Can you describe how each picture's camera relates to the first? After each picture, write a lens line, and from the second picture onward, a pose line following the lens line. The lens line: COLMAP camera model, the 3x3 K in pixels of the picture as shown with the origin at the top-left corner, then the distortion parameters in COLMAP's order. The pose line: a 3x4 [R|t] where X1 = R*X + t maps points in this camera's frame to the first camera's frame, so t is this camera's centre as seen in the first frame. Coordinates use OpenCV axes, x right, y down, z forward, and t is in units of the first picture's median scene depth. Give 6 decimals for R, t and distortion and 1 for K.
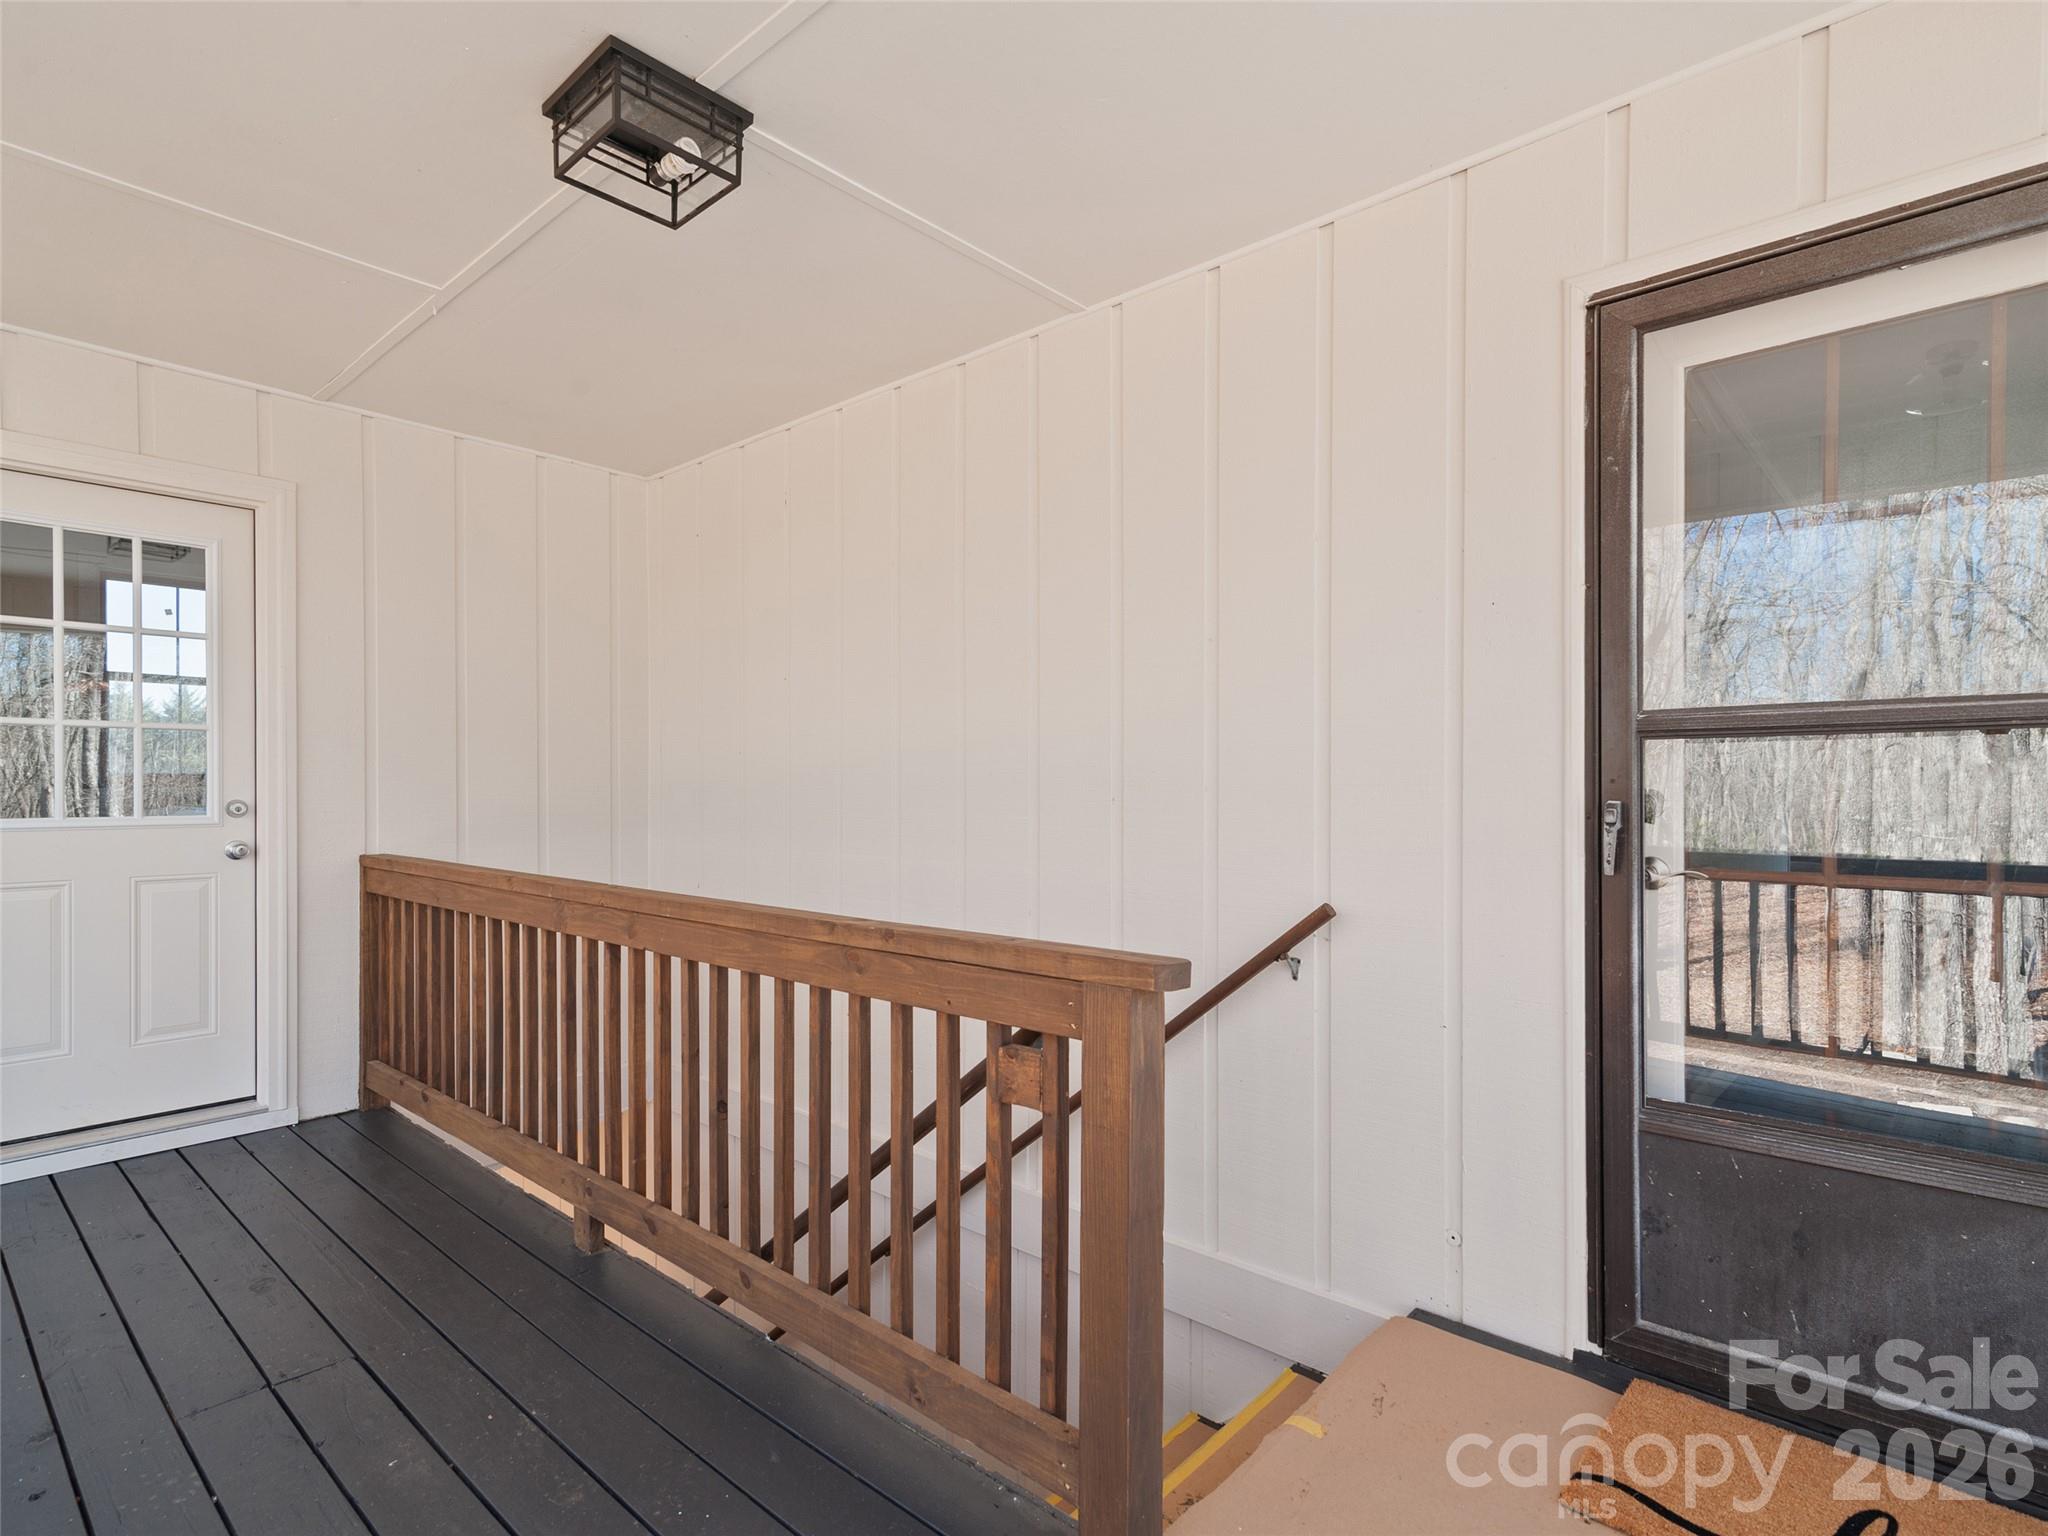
lens RADIAL K [[1041.0, 0, 1003.0], [0, 1041.0, 780.1], [0, 0, 1]] dist [0.014164, 0.000084]
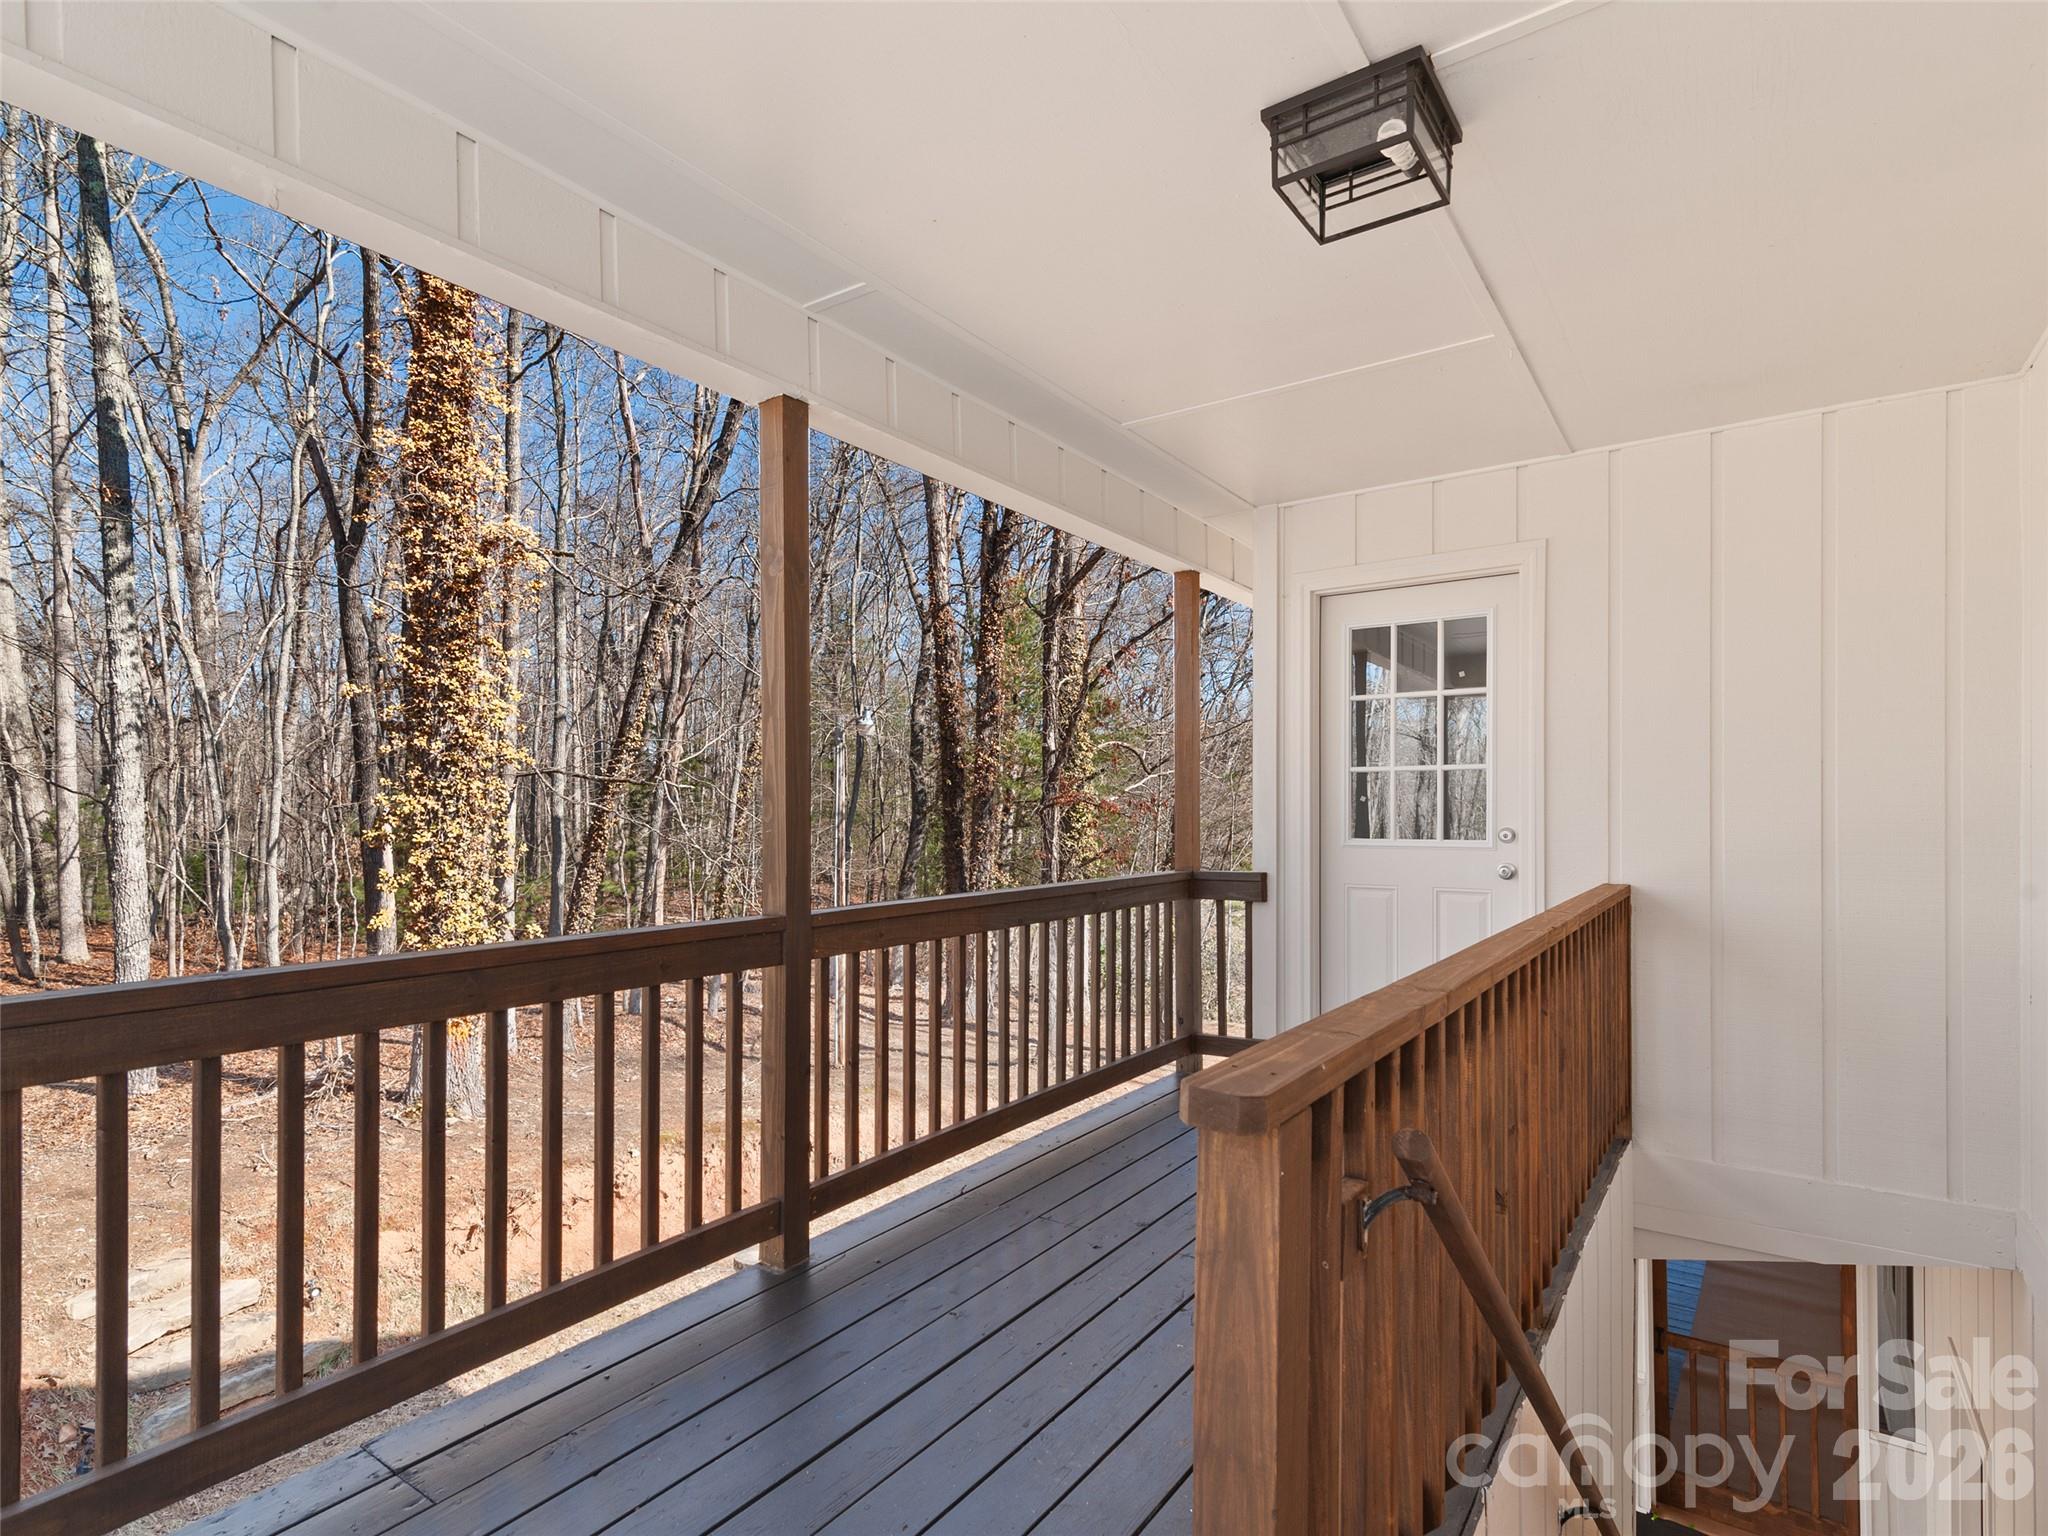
lens RADIAL K [[1036.7, 0, 1025.2], [0, 1036.7, 814.2], [0, 0, 1]] dist [0.002811, 0.000217]
pose [[0.127831, 0.004323, -0.991787, 0.380317], [0.001617, 0.999988, 0.004567, -0.002485], [0.991795, -0.002188, 0.127822, 0.373264]]
